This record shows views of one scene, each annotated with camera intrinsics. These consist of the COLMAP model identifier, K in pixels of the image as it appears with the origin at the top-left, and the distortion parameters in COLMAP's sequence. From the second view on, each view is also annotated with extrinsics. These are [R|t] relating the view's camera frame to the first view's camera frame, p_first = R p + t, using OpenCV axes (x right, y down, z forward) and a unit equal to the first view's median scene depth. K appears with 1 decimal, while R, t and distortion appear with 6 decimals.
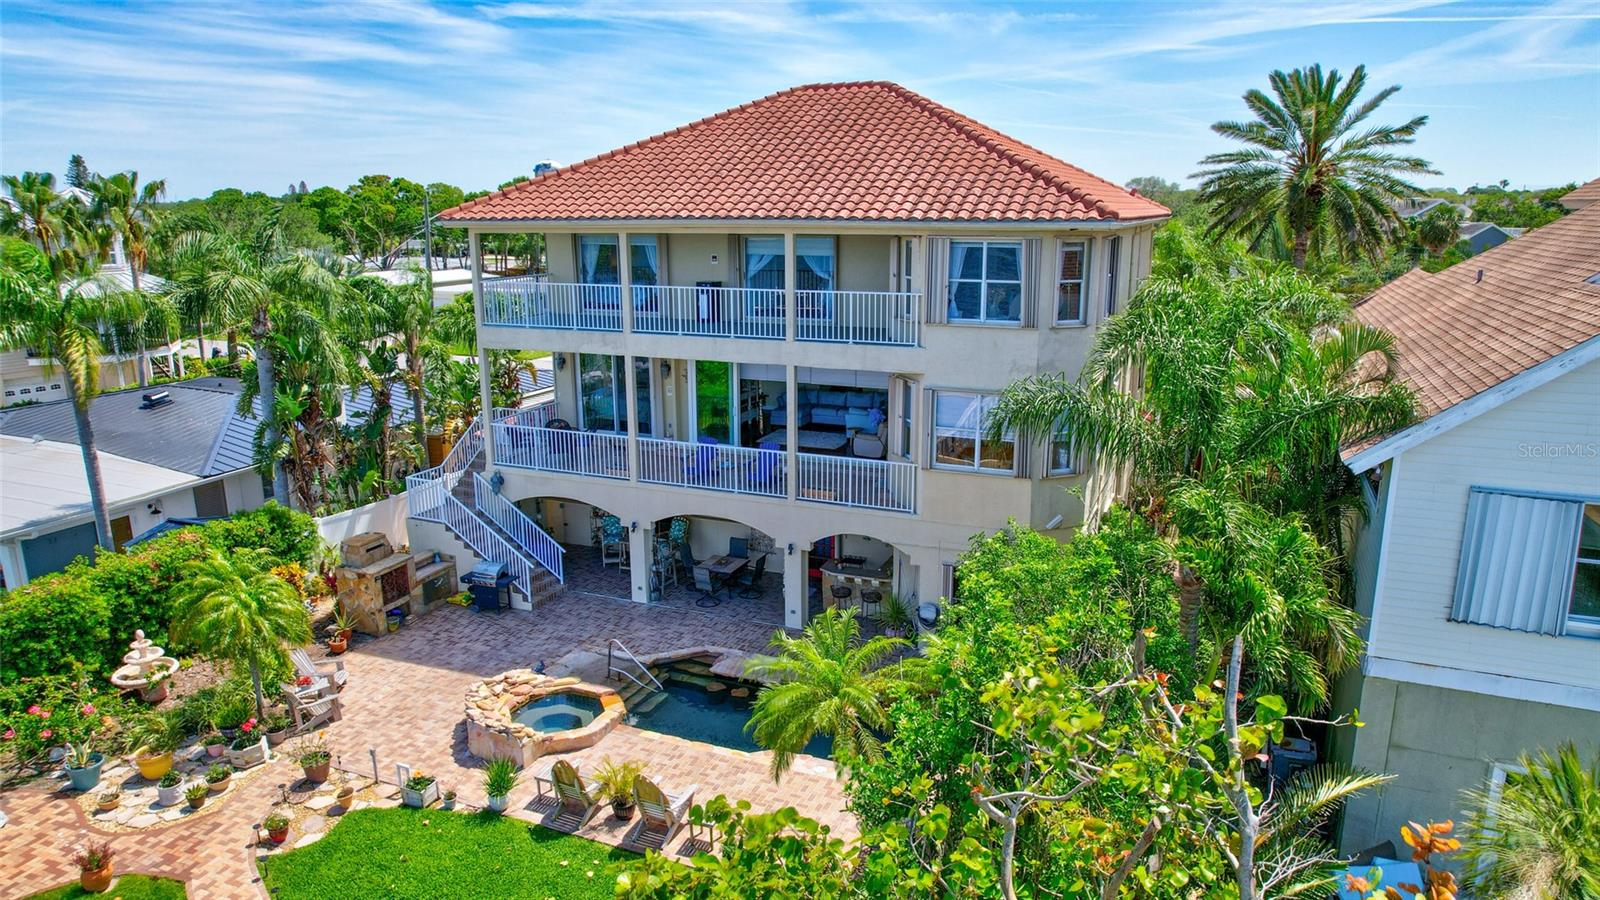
lens RADIAL K [[1043.2, 0, 799.6], [0, 1043.2, 441.4], [0, 0, 1]] dist [-0.077789, 0.069327]
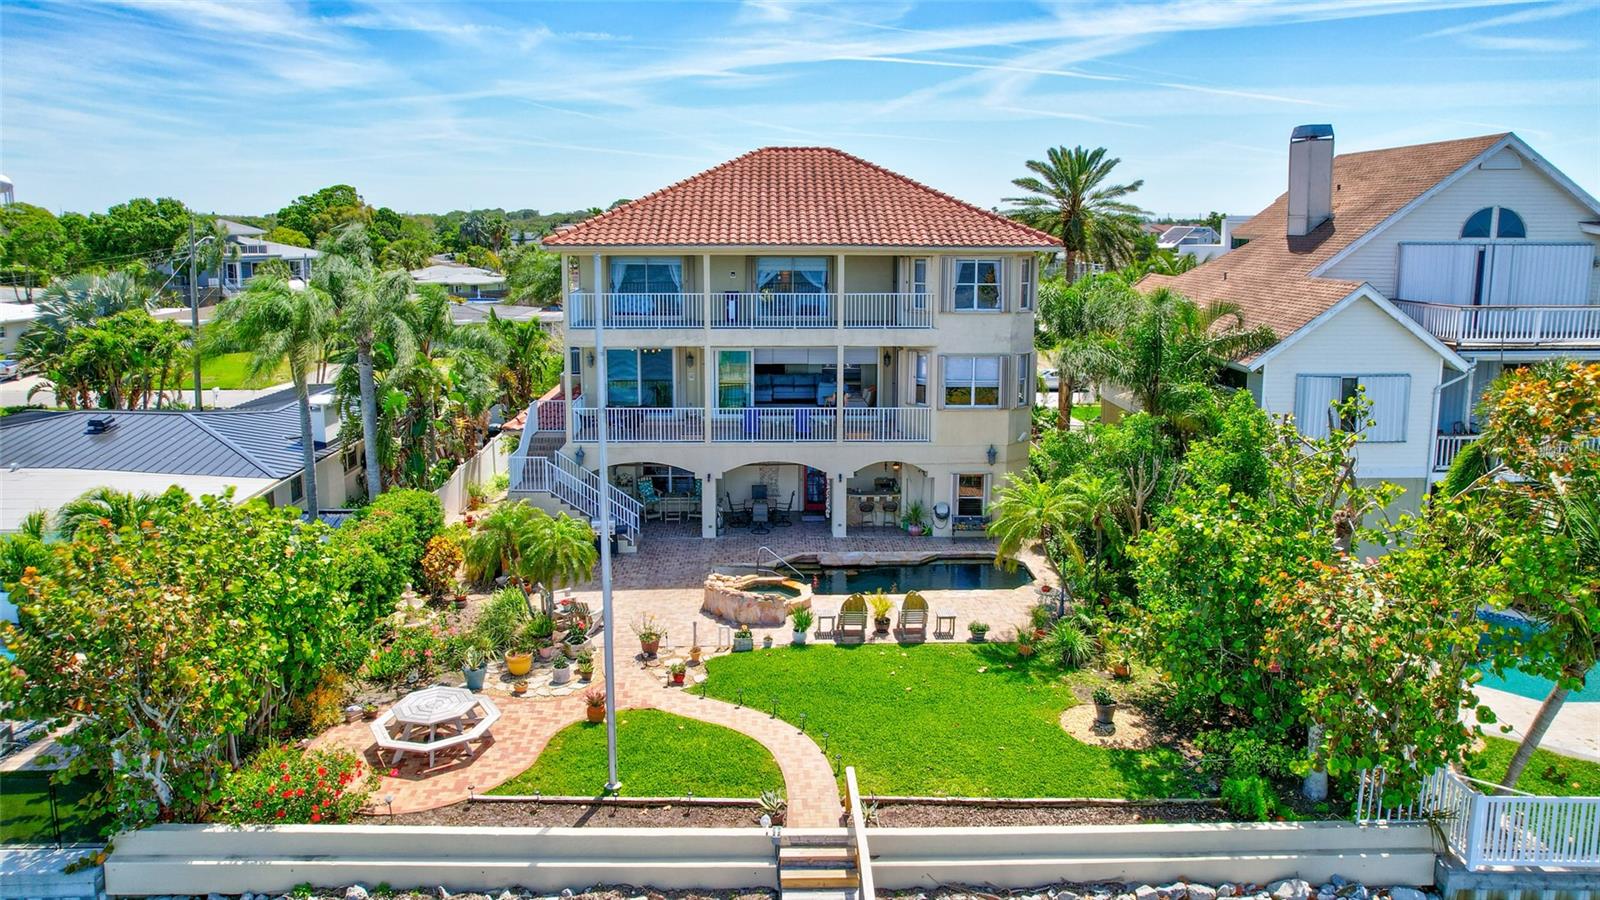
lens RADIAL K [[1043.2, 0, 816.1], [0, 1043.2, 382.4], [0, 0, 1]] dist [-0.077789, 0.069327]
pose [[0.903184, -0.061711, 0.424795, -0.639229], [0.089892, 0.994861, -0.046598, 0.041097], [-0.419737, 0.080272, 0.904089, -0.284637]]
